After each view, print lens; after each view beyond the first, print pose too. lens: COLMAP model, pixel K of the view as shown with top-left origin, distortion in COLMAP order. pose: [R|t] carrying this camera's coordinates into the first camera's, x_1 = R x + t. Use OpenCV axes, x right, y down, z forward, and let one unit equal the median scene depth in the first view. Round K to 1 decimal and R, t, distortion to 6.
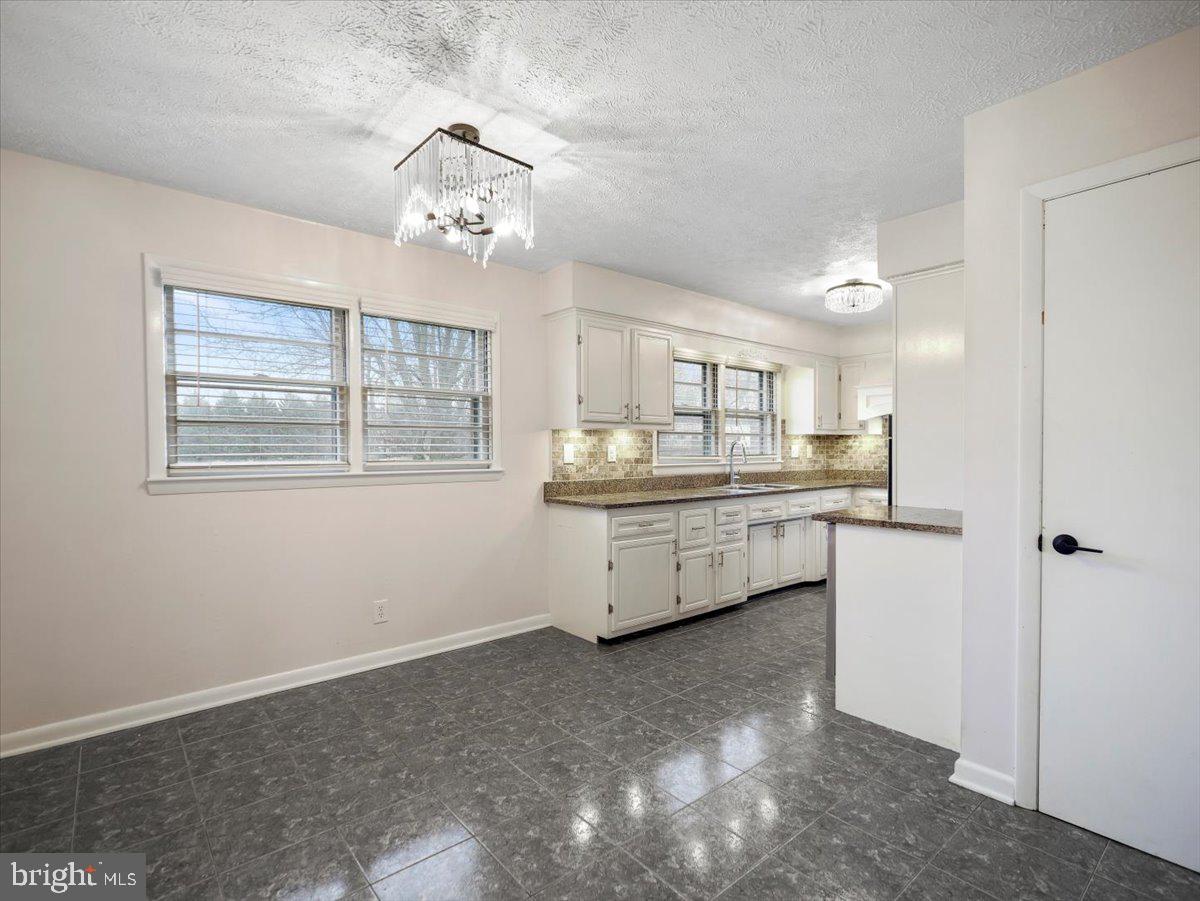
lens RADIAL K [[589.1, 0, 590.3], [0, 589.1, 455.3], [0, 0, 1]] dist [0.013226, 0.001311]
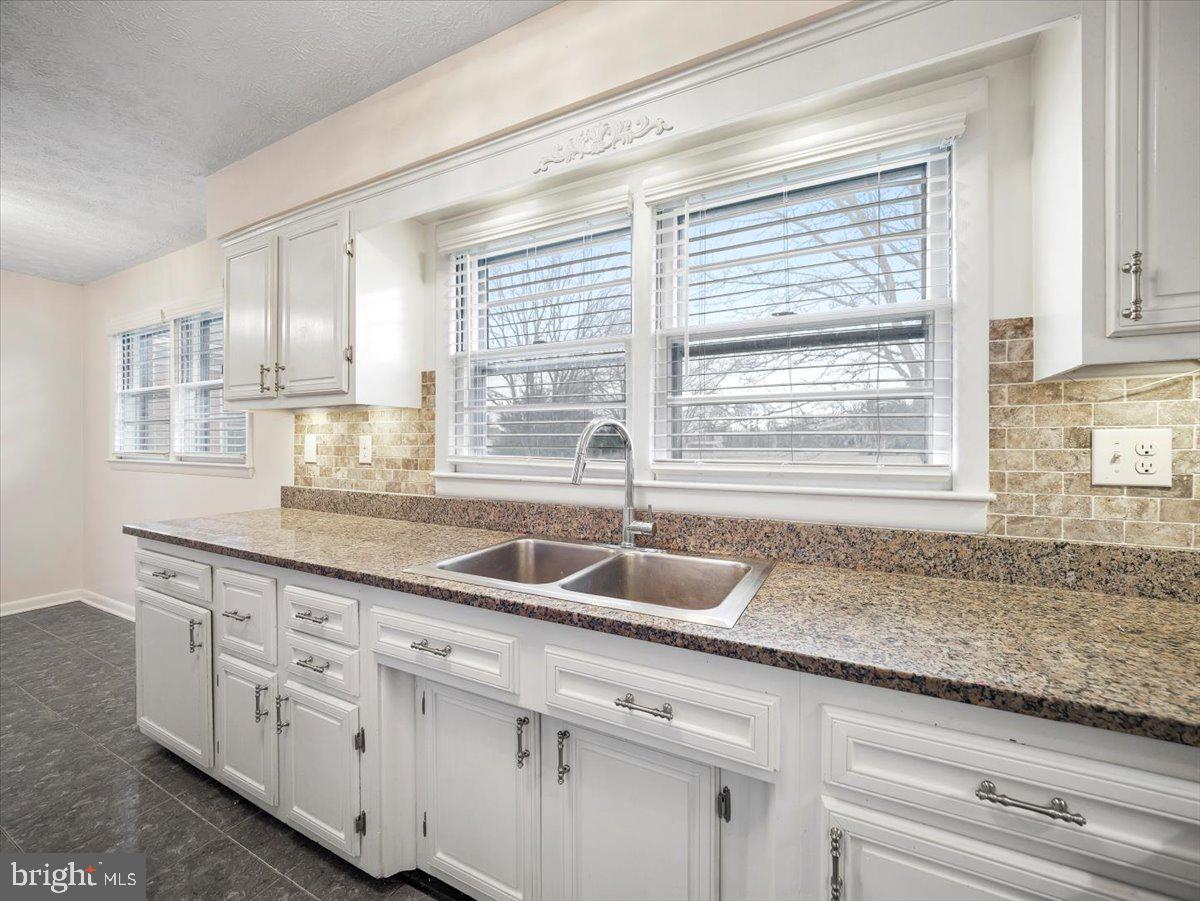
lens RADIAL K [[503.0, 0, 590.1], [0, 503.0, 441.2], [0, 0, 1]] dist [0.004259, -0.000572]
pose [[0.371114, 0.002655, -0.928584, 0.460214], [-0.010206, 0.999947, -0.001220, -0.010009], [0.928531, 0.009930, 0.371121, 0.790953]]
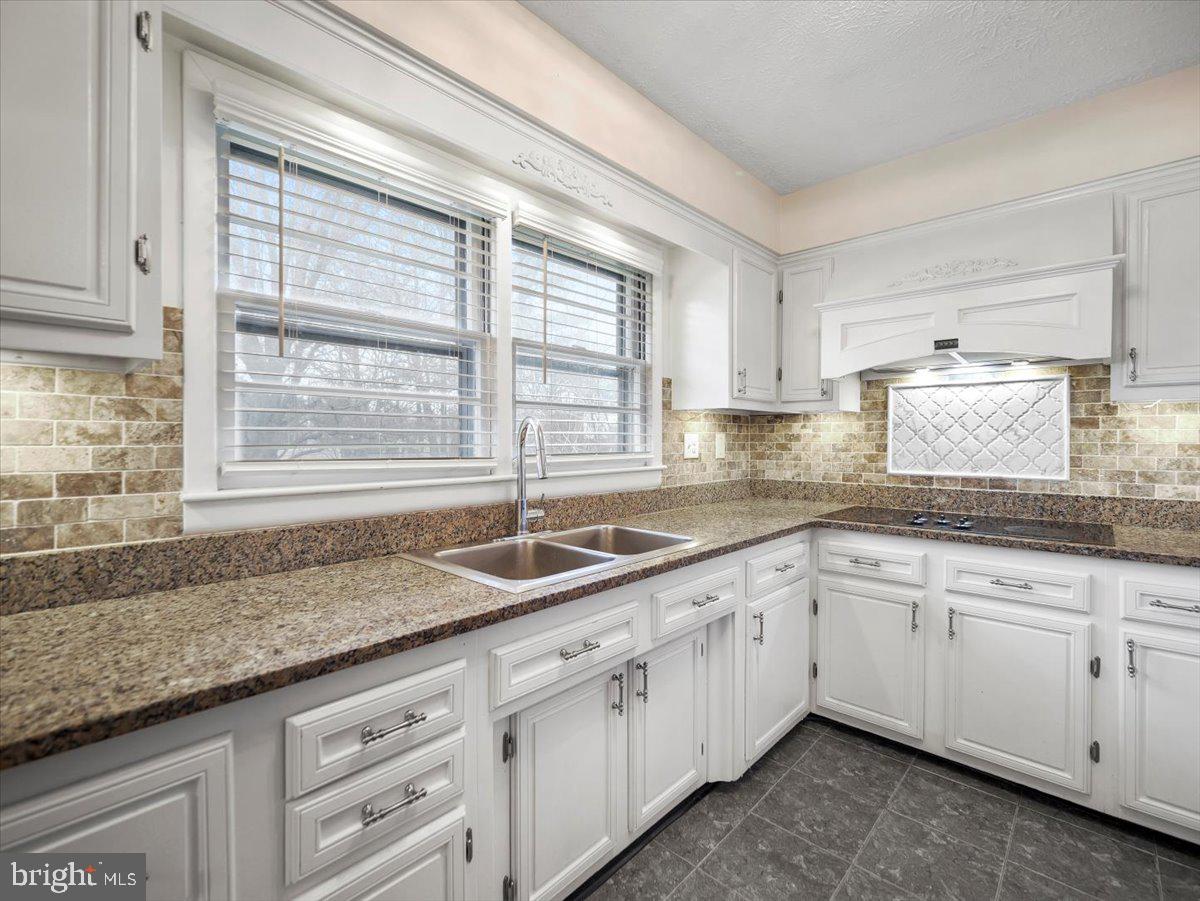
lens RADIAL K [[547.6, 0, 596.1], [0, 547.6, 446.0], [0, 0, 1]] dist [0.001743, 0.000222]
pose [[0.991686, 0.002338, 0.128656, 0.220291], [-0.002370, 0.999997, 0.000093, -0.006315], [-0.128656, -0.000397, 0.991689, 0.587731]]
